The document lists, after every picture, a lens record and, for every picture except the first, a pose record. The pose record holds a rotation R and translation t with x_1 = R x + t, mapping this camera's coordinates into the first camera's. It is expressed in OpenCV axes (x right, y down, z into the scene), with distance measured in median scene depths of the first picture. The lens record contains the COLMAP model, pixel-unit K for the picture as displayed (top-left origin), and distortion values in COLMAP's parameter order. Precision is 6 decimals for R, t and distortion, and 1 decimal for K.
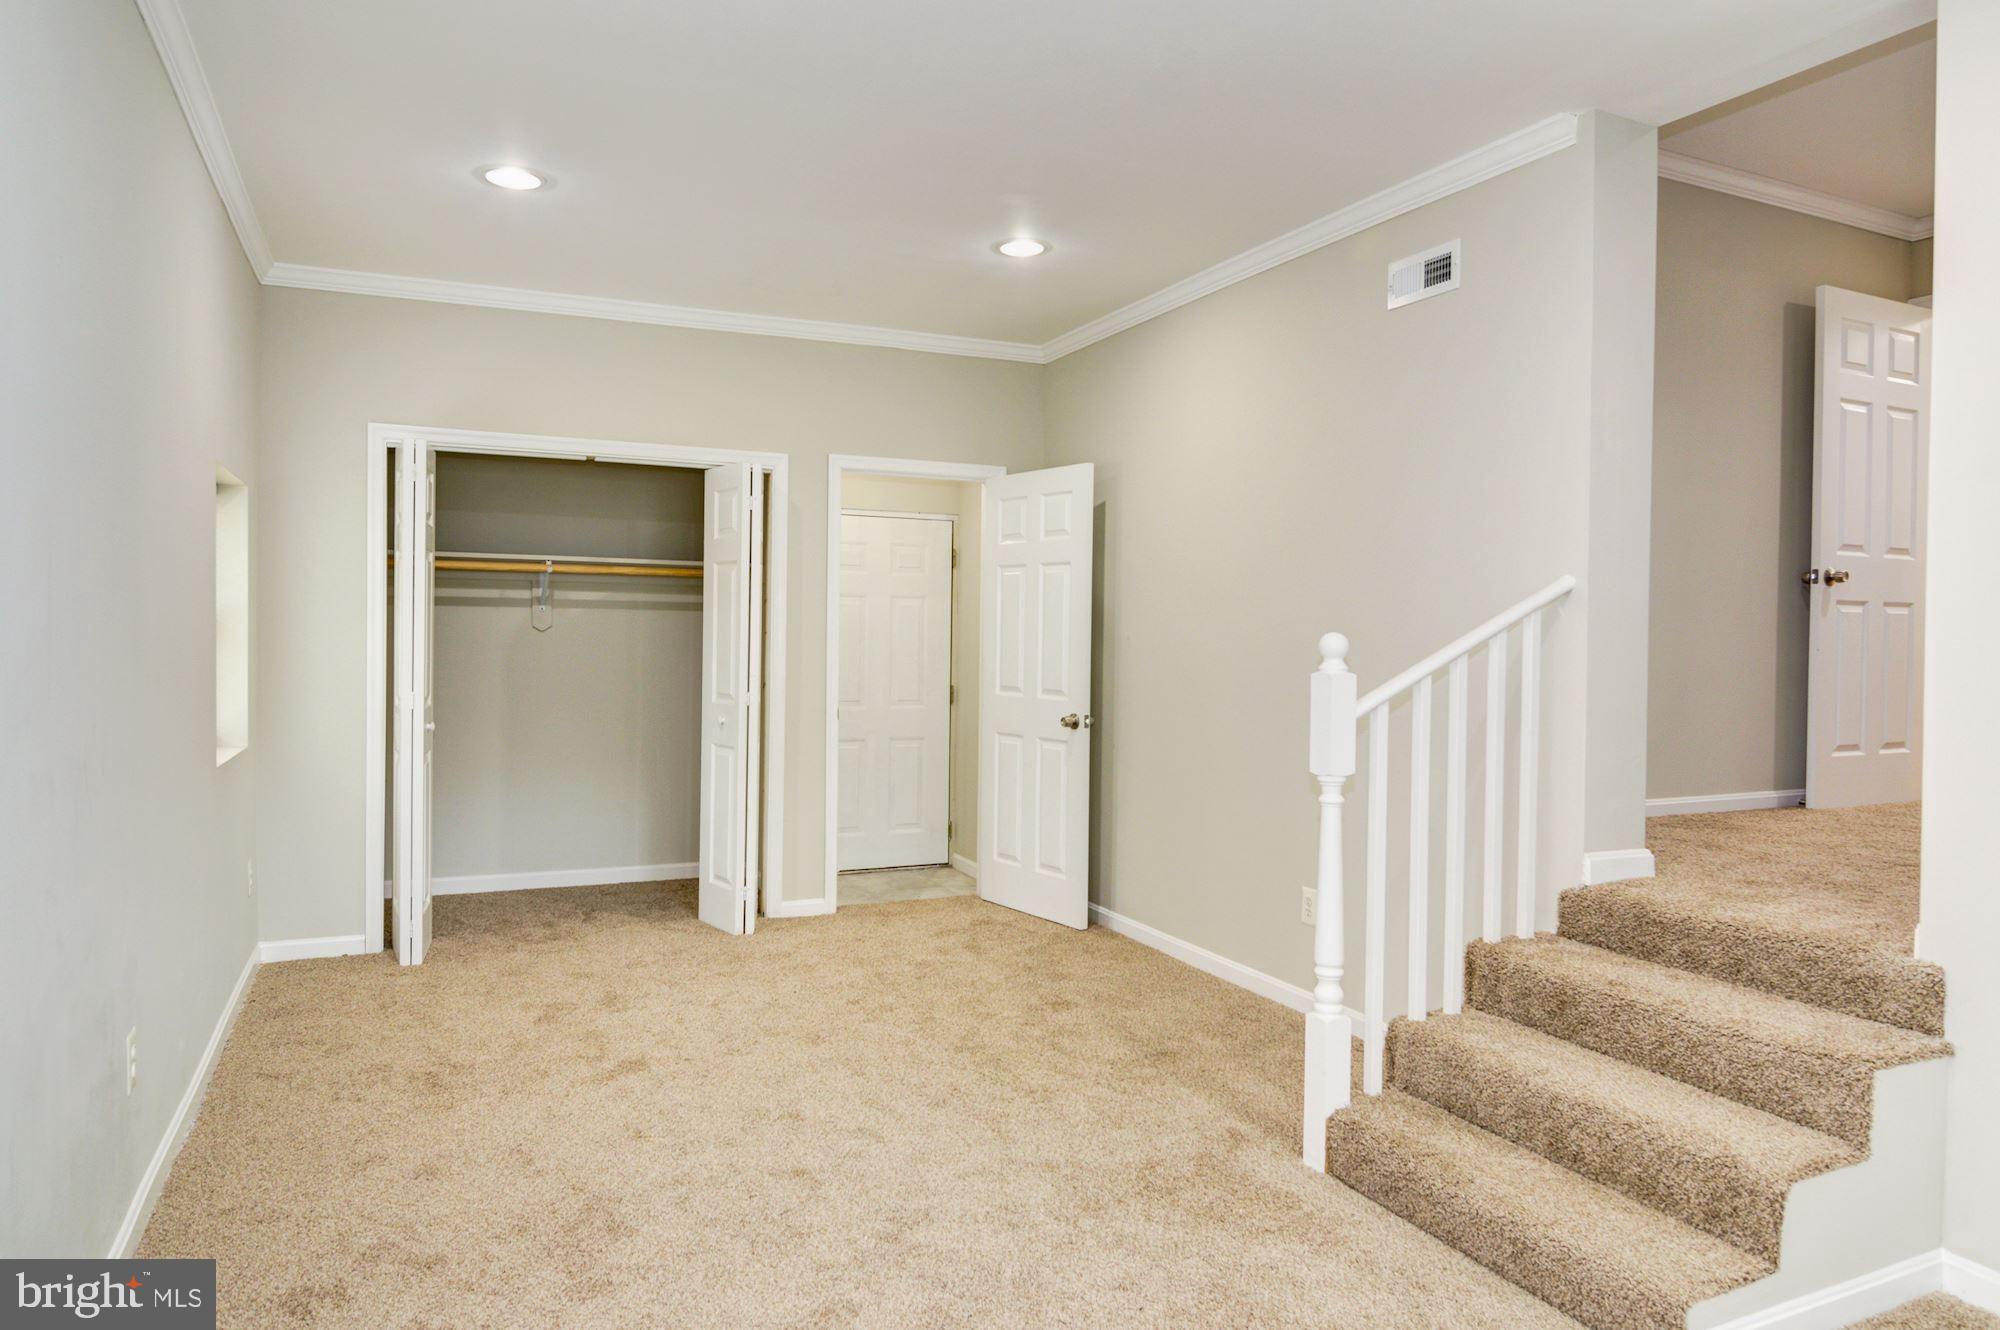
lens RADIAL K [[1235.8, 0, 1011.2], [0, 1235.8, 658.3], [0, 0, 1]] dist [0.002673, -0.019148]
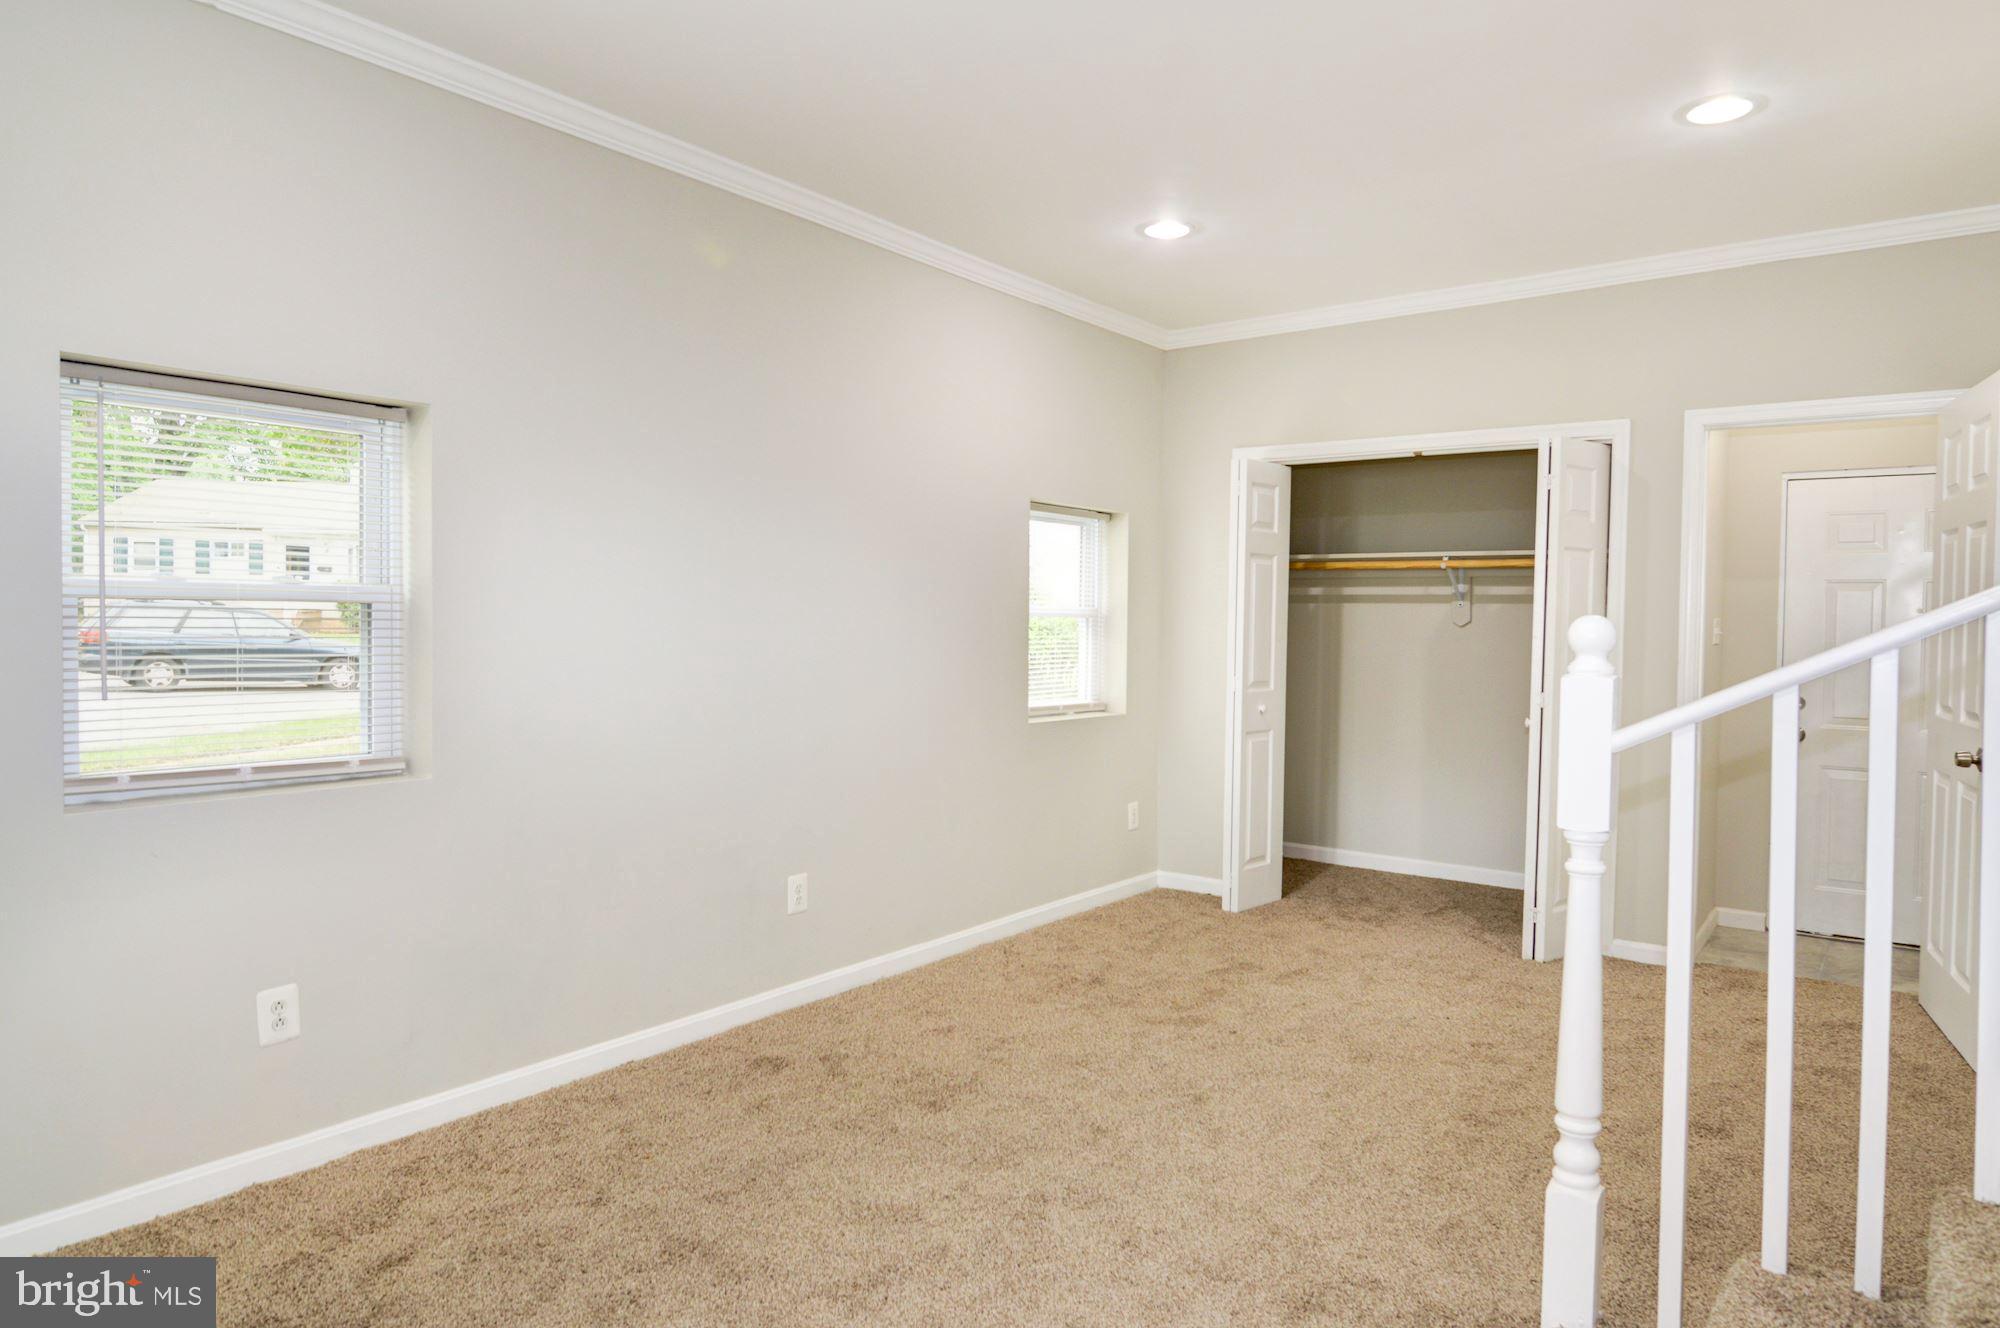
lens RADIAL K [[1235.8, 0, 1011.2], [0, 1235.8, 657.3], [0, 0, 1]] dist [0.002673, -0.019148]
pose [[0.473210, 0.018300, -0.880759, 0.440301], [-0.015791, 0.999800, 0.012289, -0.004007], [0.880808, 0.008093, 0.473405, 0.255427]]
